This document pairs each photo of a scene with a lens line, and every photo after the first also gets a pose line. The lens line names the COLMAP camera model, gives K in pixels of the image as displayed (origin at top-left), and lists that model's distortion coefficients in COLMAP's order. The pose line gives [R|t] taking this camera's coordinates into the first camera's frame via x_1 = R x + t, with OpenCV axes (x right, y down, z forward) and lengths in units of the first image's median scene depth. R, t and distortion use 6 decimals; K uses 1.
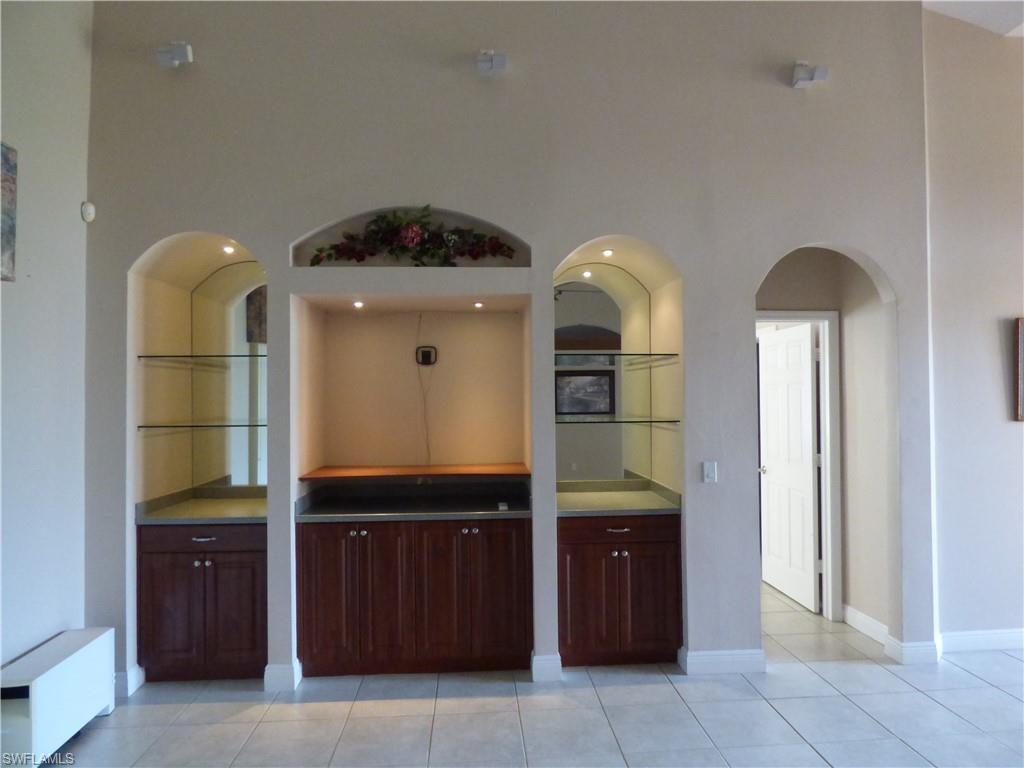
lens RADIAL K [[623.4, 0, 515.5], [0, 623.4, 383.5], [0, 0, 1]] dist [-0.005424, -0.009114]
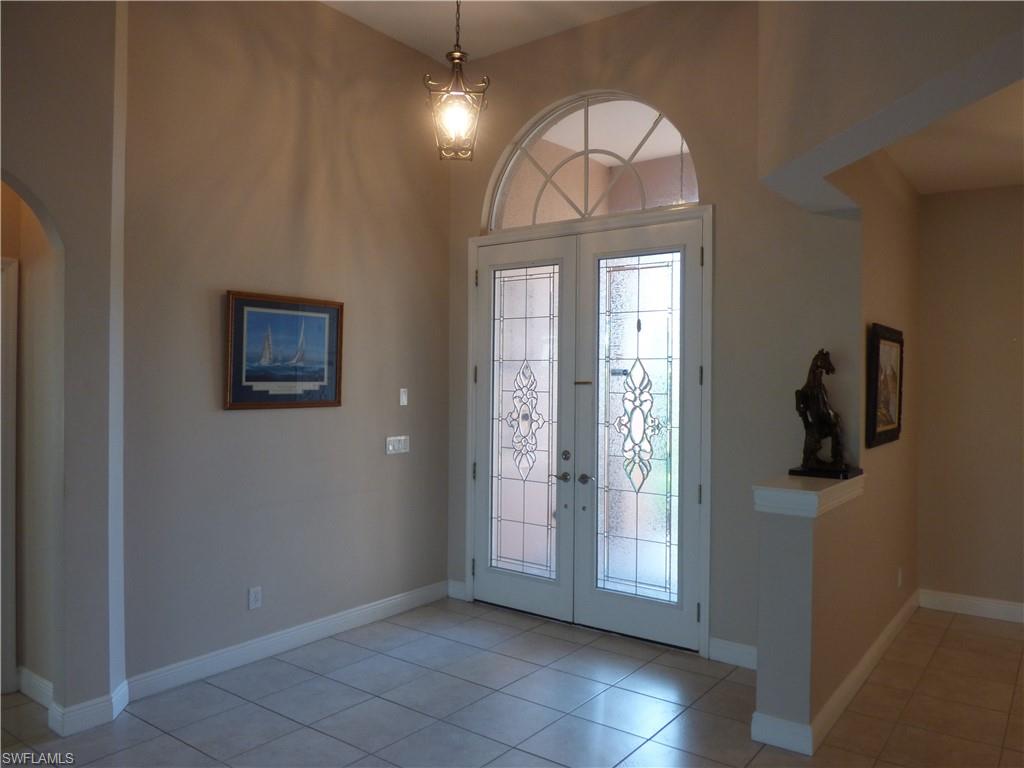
lens RADIAL K [[742.0, 0, 519.1], [0, 742.0, 386.9], [0, 0, 1]] dist [-0.033245, -0.001347]
pose [[0.642969, 0.006692, 0.765863, 0.315245], [-0.027606, 0.999515, 0.014442, 0.002068], [-0.765394, -0.030428, 0.642842, 0.030119]]
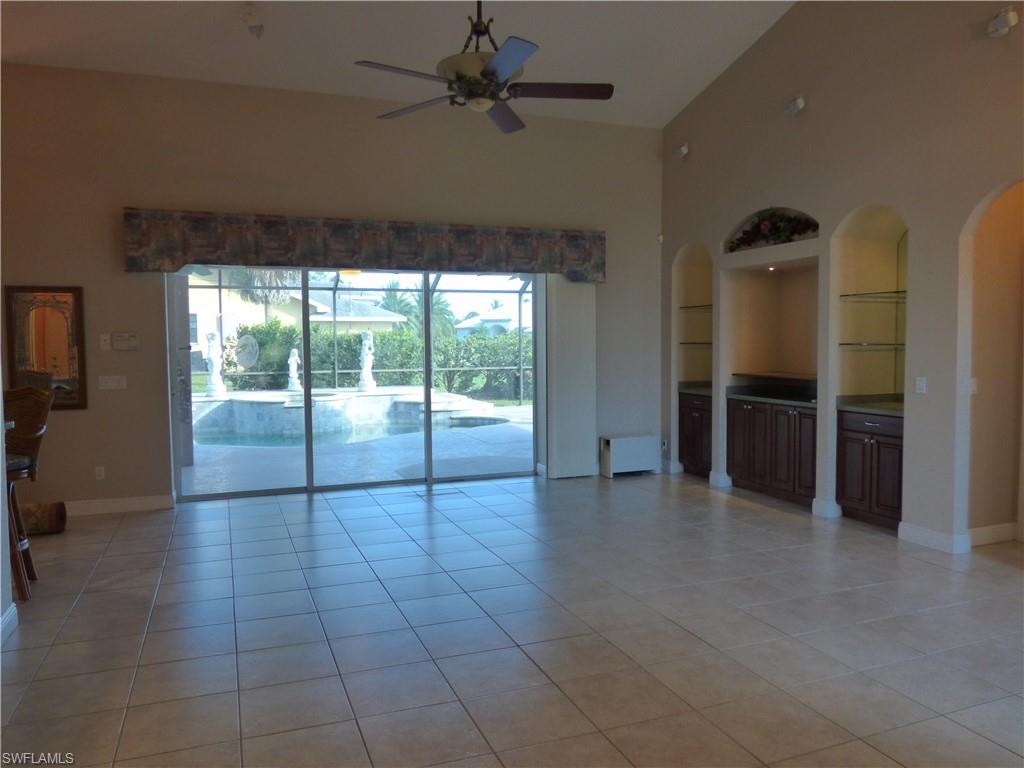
lens RADIAL K [[742.0, 0, 519.4], [0, 742.0, 383.4], [0, 0, 1]] dist [-0.033245, -0.001347]
pose [[0.301062, 0.059739, -0.951732, 1.469535], [0.023442, 0.997271, 0.070013, 0.018186], [0.953317, -0.043389, 0.298839, -0.198606]]
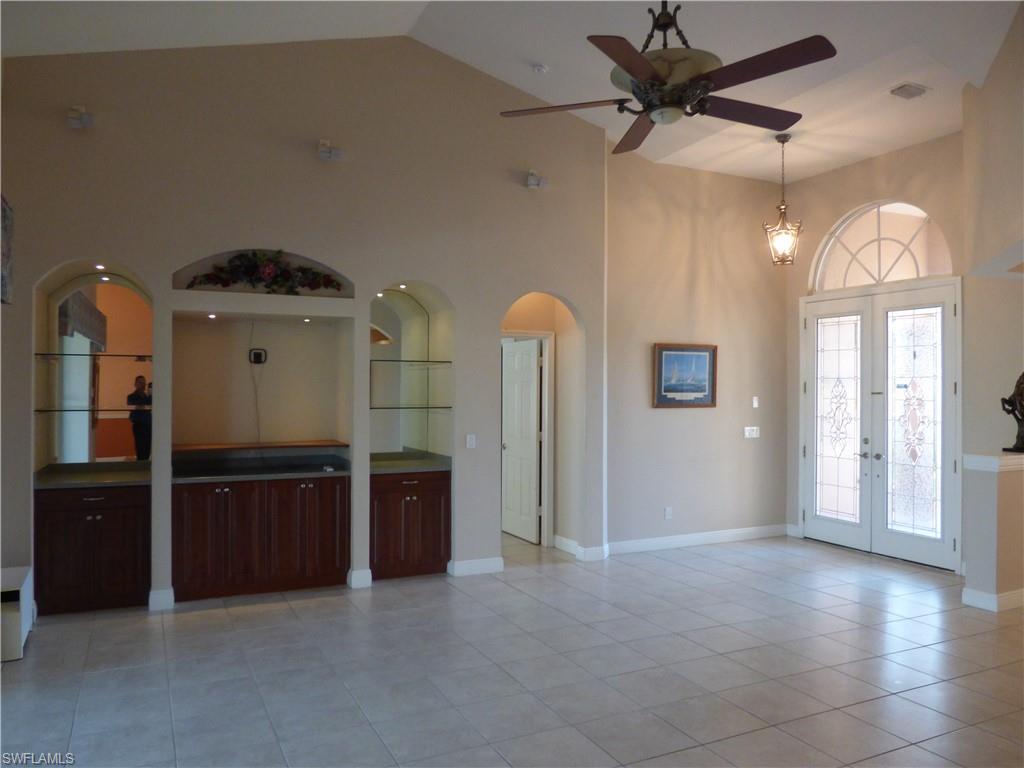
lens RADIAL K [[742.0, 0, 510.2], [0, 742.0, 380.3], [0, 0, 1]] dist [-0.033245, -0.001347]
pose [[0.927270, 0.015469, 0.374074, -0.270064], [-0.018865, 0.999807, 0.005420, -0.016122], [-0.373918, -0.012083, 0.927383, -0.690684]]
